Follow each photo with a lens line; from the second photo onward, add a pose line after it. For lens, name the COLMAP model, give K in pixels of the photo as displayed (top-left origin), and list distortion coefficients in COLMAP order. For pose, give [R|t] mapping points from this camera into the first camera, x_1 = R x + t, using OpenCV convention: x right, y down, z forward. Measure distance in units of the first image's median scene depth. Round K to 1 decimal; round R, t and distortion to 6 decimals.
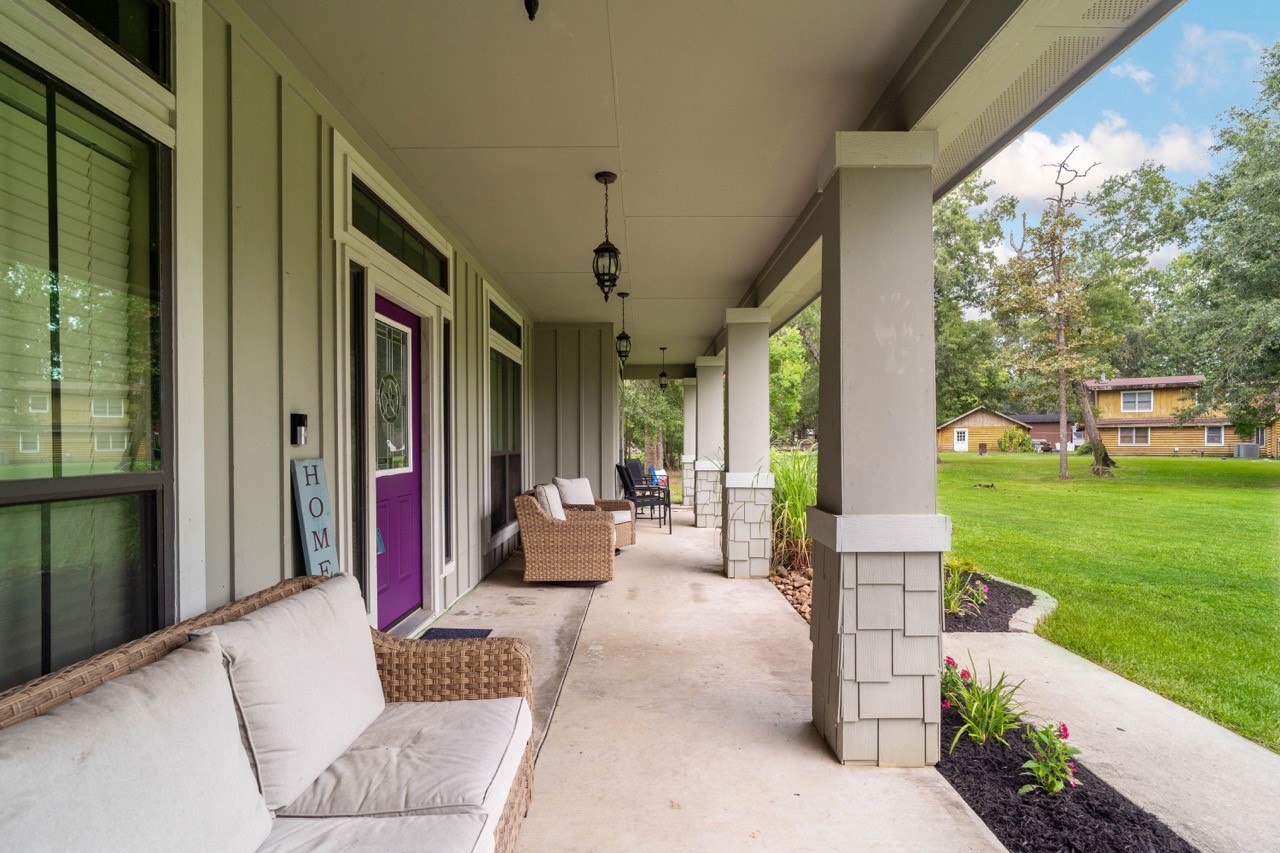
lens RADIAL K [[598.4, 0, 640.0], [0, 598.4, 426.5], [0, 0, 1]] dist [-0.000120, -0.000013]
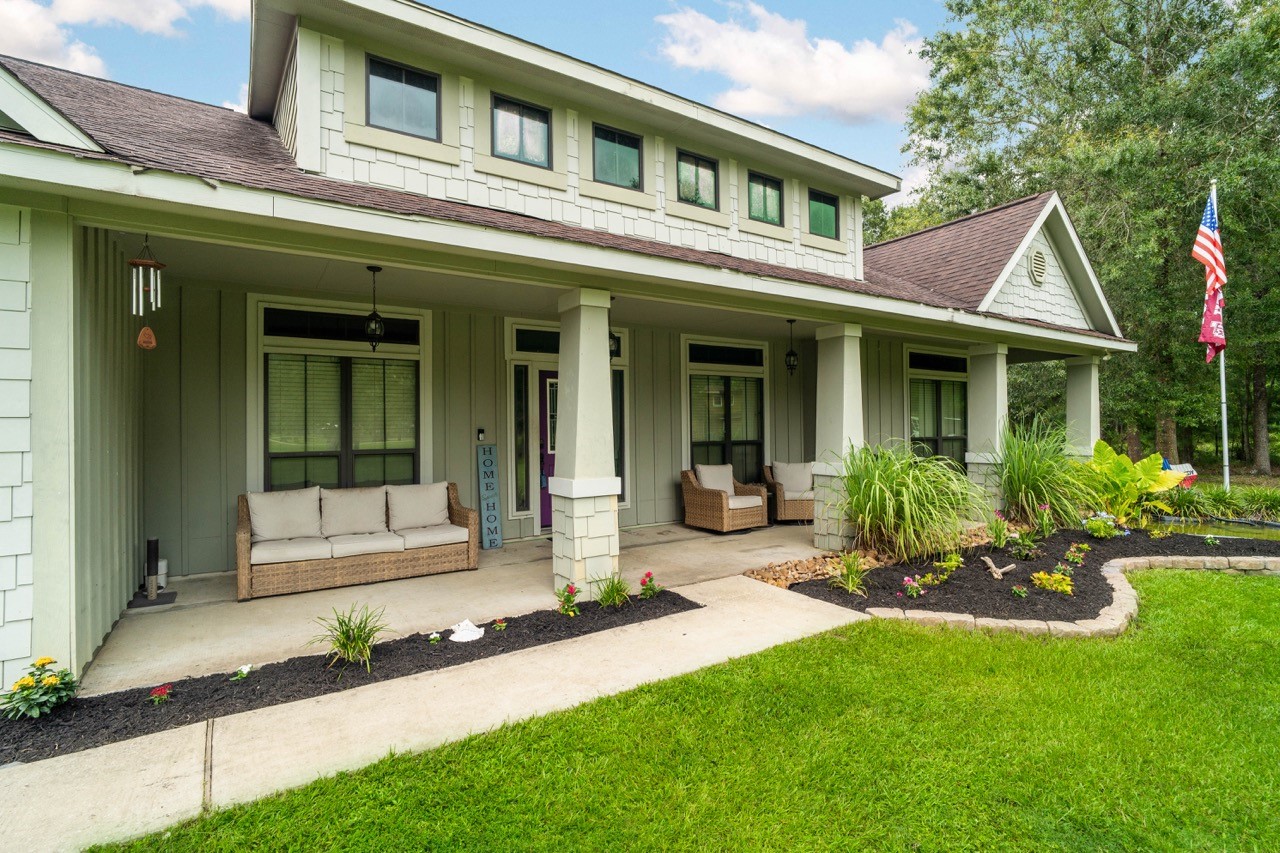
lens RADIAL K [[598.4, 0, 640.0], [0, 598.4, 426.5], [0, 0, 1]] dist [-0.000120, -0.000013]
pose [[0.543967, -0.004373, -0.839095, 1.341642], [0.018635, 0.999803, 0.006870, -0.018498], [0.838899, -0.019374, 0.543942, 0.049531]]
